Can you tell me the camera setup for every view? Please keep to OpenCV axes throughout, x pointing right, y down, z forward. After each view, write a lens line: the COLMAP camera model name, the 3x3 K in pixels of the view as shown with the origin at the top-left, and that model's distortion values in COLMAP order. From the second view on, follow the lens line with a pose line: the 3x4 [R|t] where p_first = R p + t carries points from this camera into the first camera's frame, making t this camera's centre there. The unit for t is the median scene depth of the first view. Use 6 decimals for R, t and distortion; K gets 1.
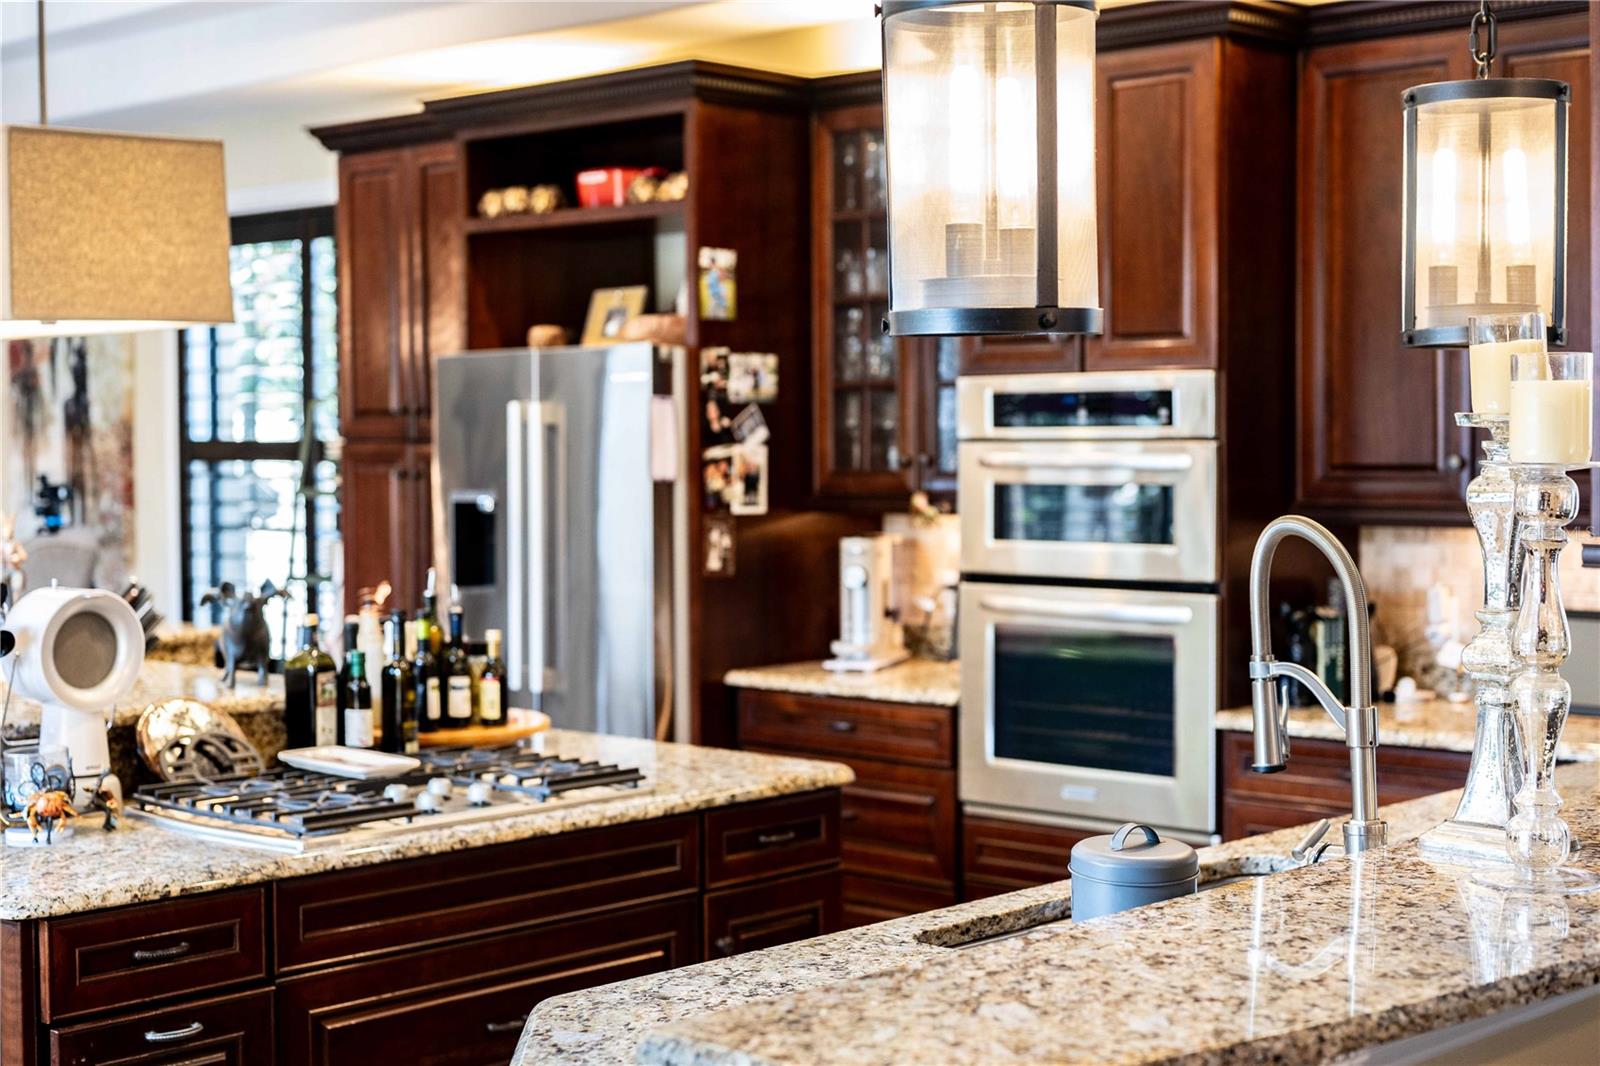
lens RADIAL K [[2360.7, 0, 800.0], [0, 2360.7, 533.0], [0, 0, 1]] dist [0.005184, -0.026526]
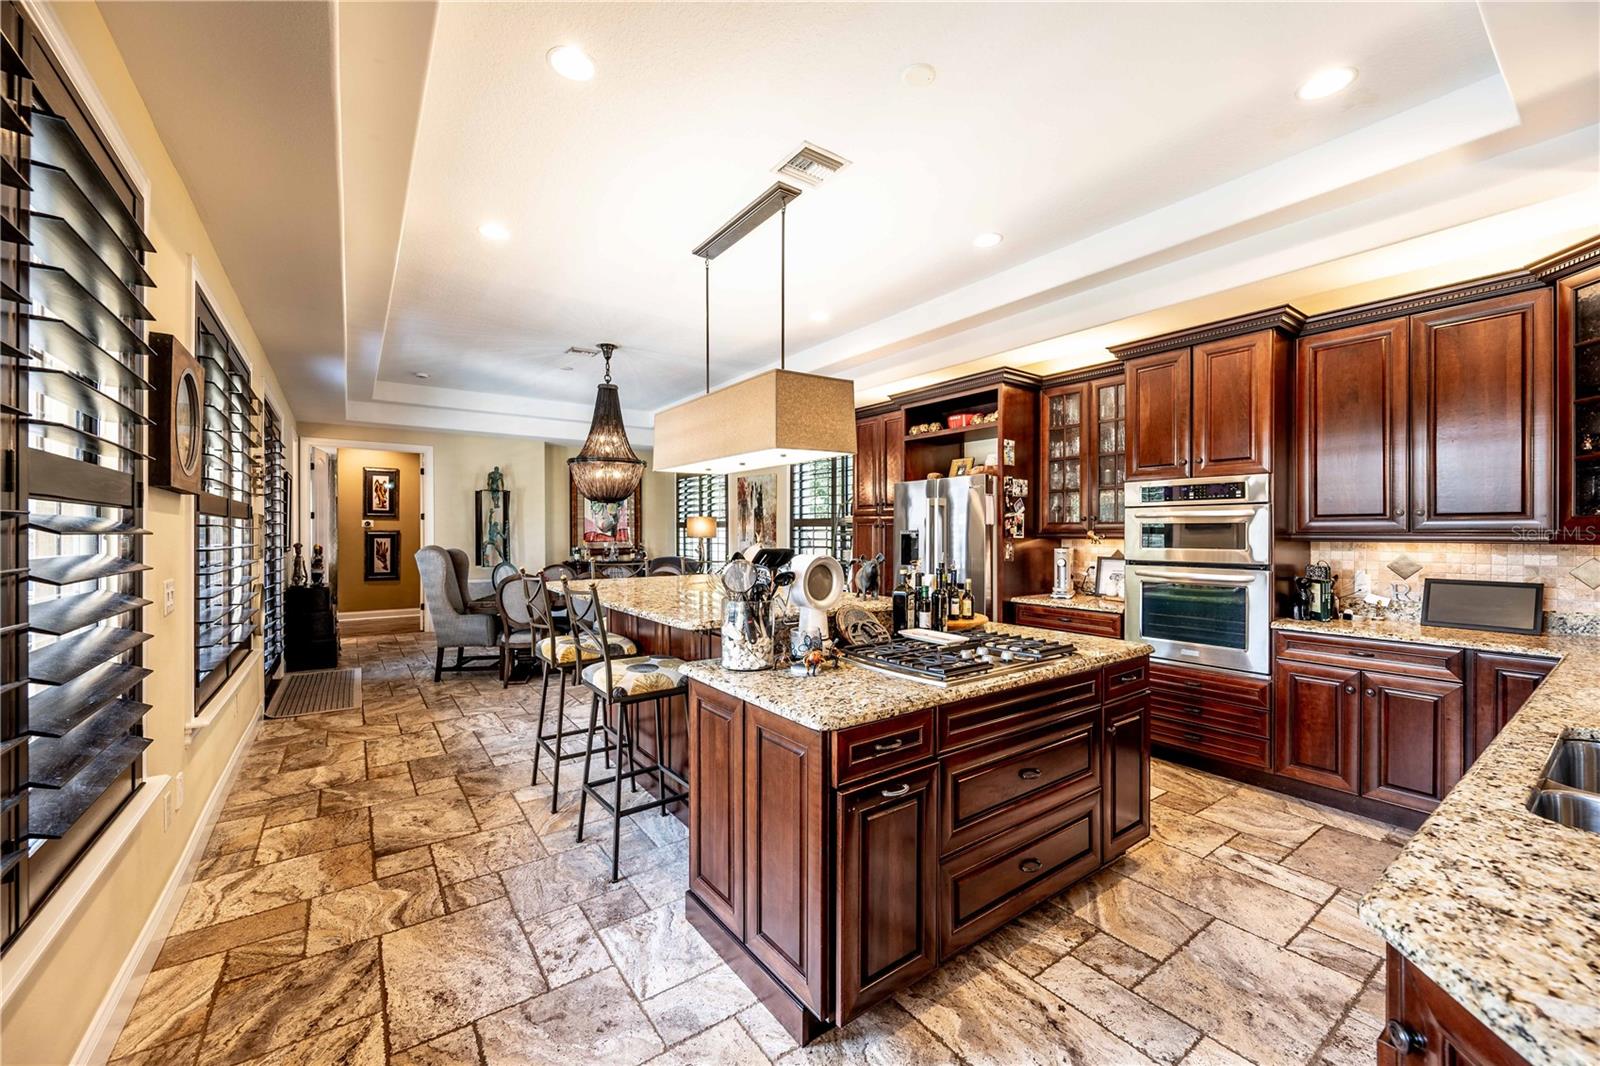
lens RADIAL K [[619.4, 0, 800.0], [0, 619.4, 533.0], [0, 0, 1]] dist [0.000075, 0.000094]
pose [[0.980674, 0.007083, -0.195519, -0.131331], [-0.014631, 0.999201, -0.037186, 0.016007], [0.195100, 0.039328, 0.979995, 0.270186]]
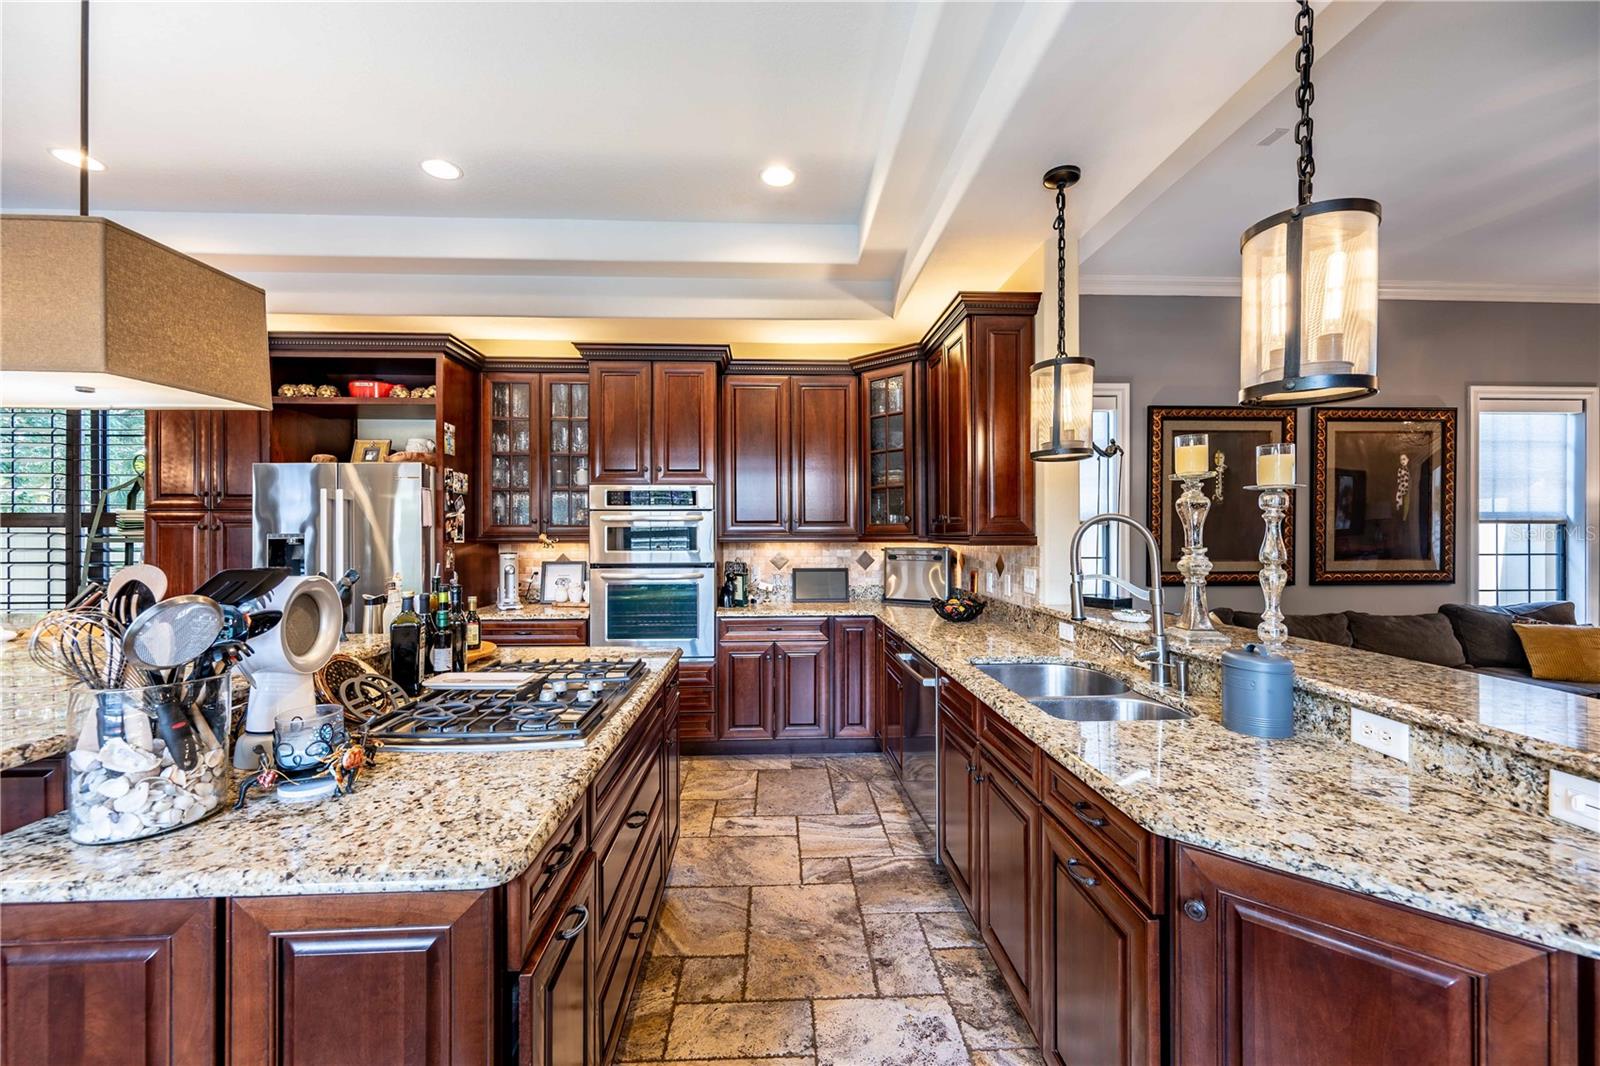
lens RADIAL K [[623.8, 0, 800.0], [0, 623.8, 533.0], [0, 0, 1]] dist [-0.000838, 0.000146]
pose [[0.702696, 0.007106, 0.711455, -0.222125], [0.027061, 0.998960, -0.036706, 0.013059], [-0.710975, 0.045045, 0.701773, 0.363832]]
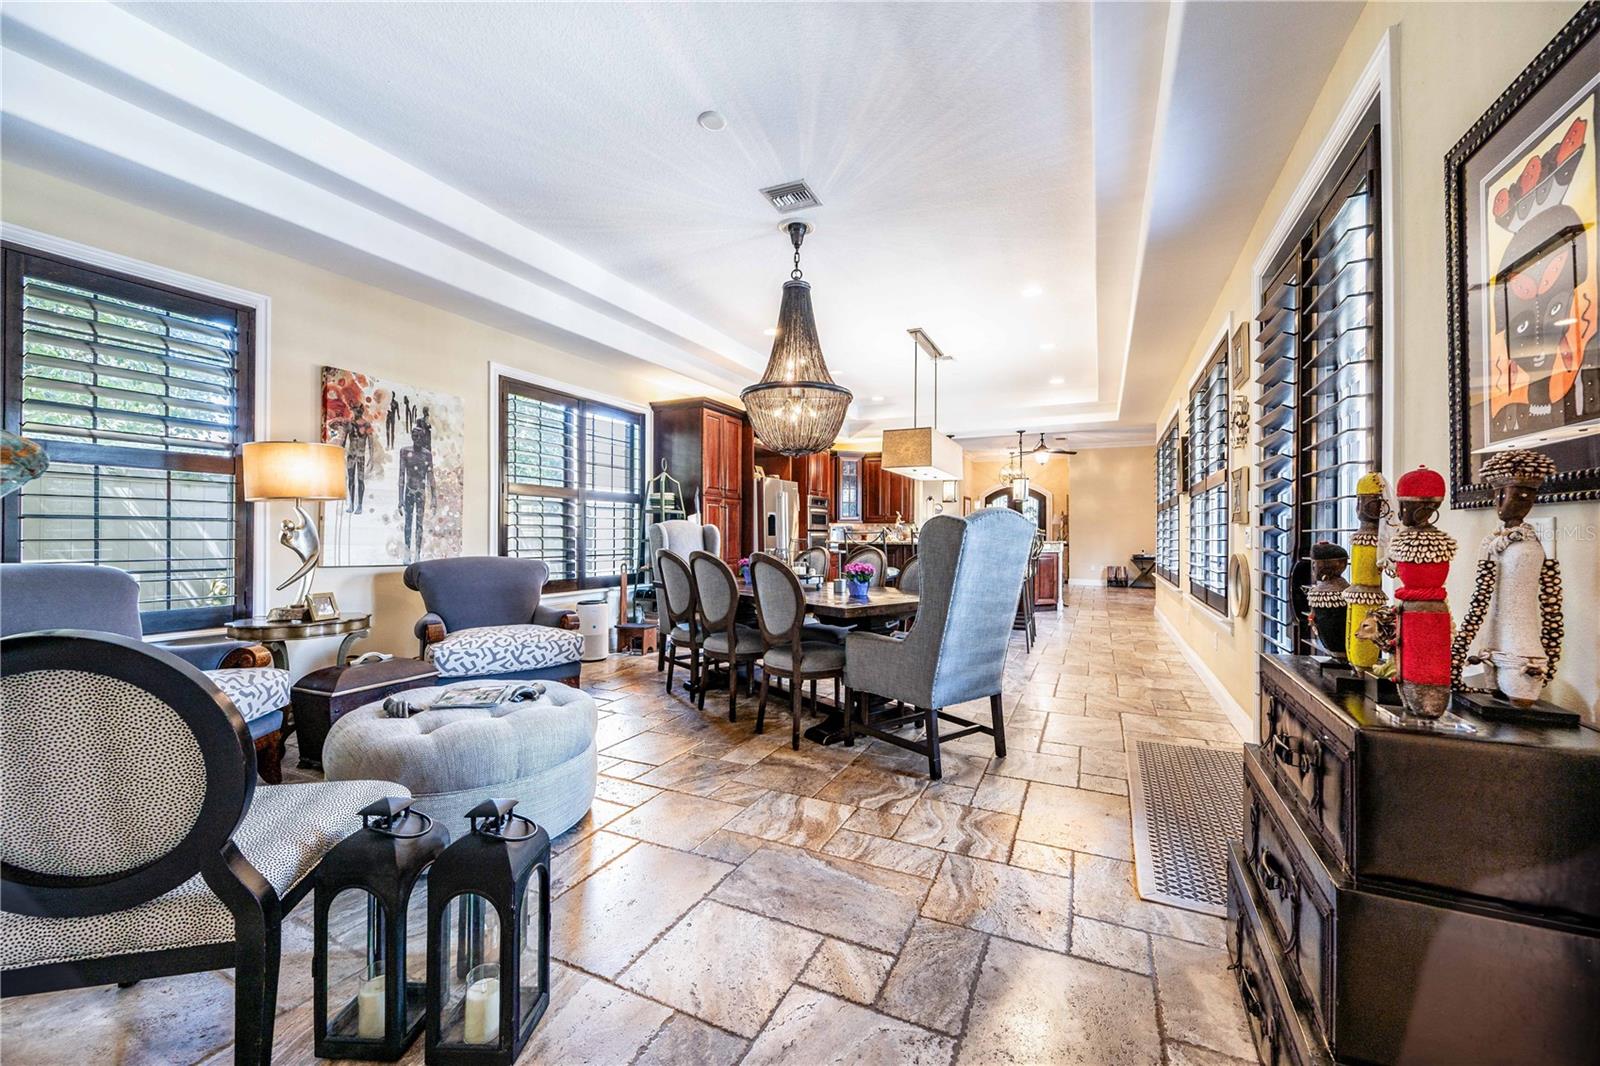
lens RADIAL K [[623.8, 0, 800.0], [0, 623.8, 533.0], [0, 0, 1]] dist [-0.000838, 0.000146]
pose [[-0.291210, 0.009700, 0.956610, -1.337541], [0.039557, 0.999215, 0.001910, 0.021005], [-0.955841, 0.038397, -0.291365, 1.426863]]
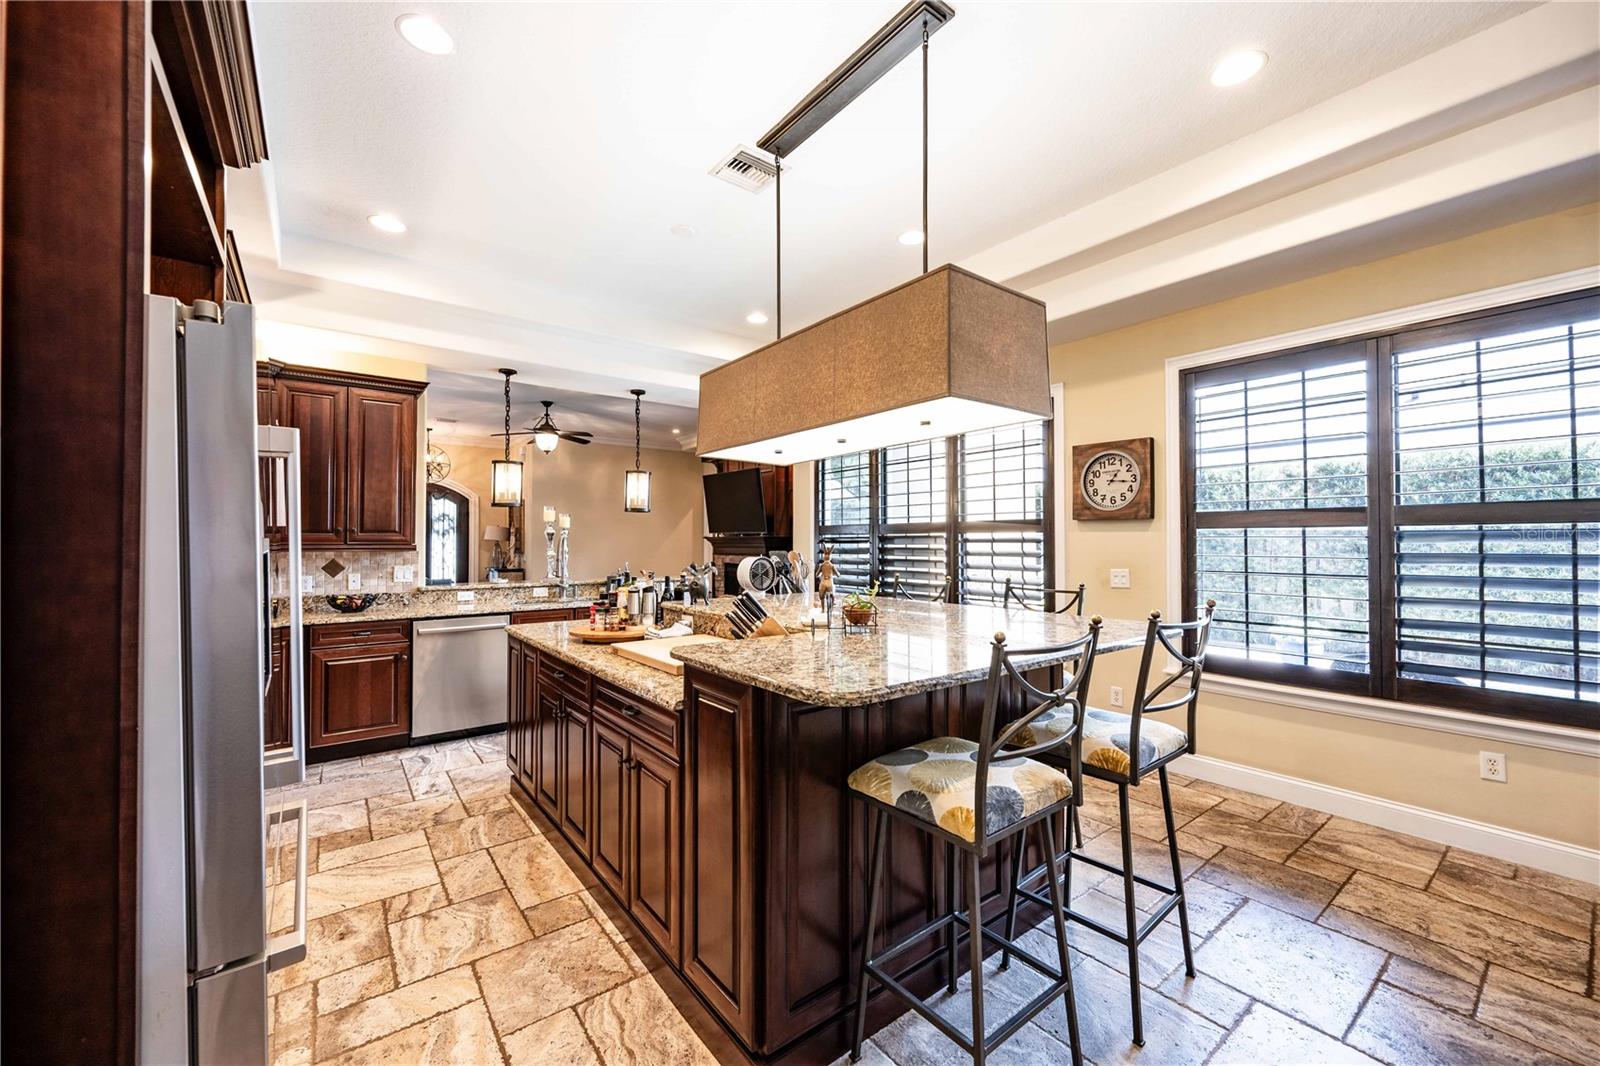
lens RADIAL K [[623.8, 0, 800.0], [0, 623.8, 533.0], [0, 0, 1]] dist [-0.000838, 0.000146]
pose [[-0.985495, 0.011252, 0.169334, -0.337175], [0.015684, 0.999568, 0.024858, -0.021722], [-0.168981, 0.027153, -0.985245, 1.212186]]
